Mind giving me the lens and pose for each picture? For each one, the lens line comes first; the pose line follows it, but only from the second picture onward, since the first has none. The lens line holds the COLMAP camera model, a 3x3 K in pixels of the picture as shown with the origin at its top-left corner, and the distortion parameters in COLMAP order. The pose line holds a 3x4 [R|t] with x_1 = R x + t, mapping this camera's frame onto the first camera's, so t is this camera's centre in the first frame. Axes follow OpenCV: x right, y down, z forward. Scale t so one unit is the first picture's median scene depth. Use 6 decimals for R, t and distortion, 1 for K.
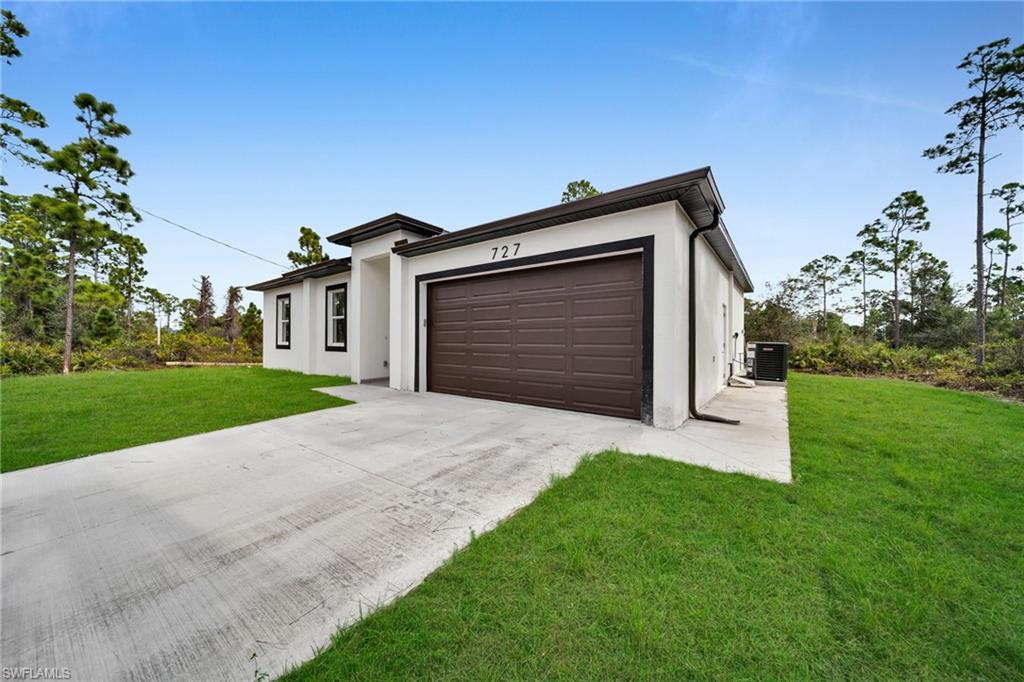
lens RADIAL K [[359.0, 0, 510.6], [0, 359.0, 342.0], [0, 0, 1]] dist [0.002886, -0.002626]
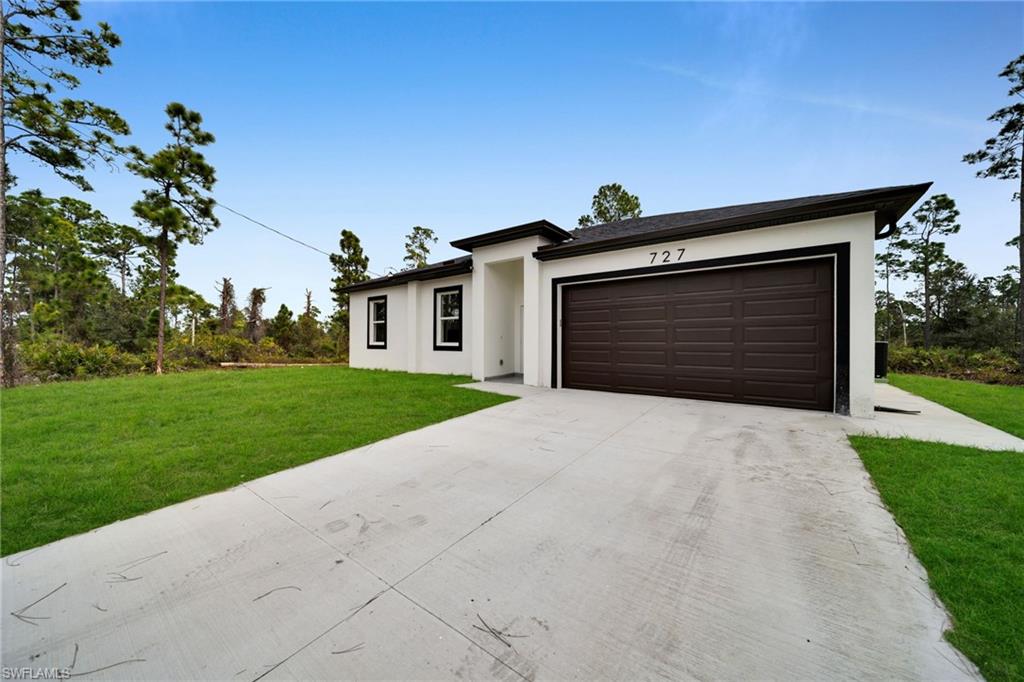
lens RADIAL K [[359.2, 0, 512.0], [0, 359.2, 341.0], [0, 0, 1]] dist [-0.002405, -0.000227]
pose [[0.999998, -0.001610, 0.001391, -0.215705], [0.001619, 0.999977, -0.006588, 0.003712], [-0.001380, 0.006590, 0.999977, -0.032931]]
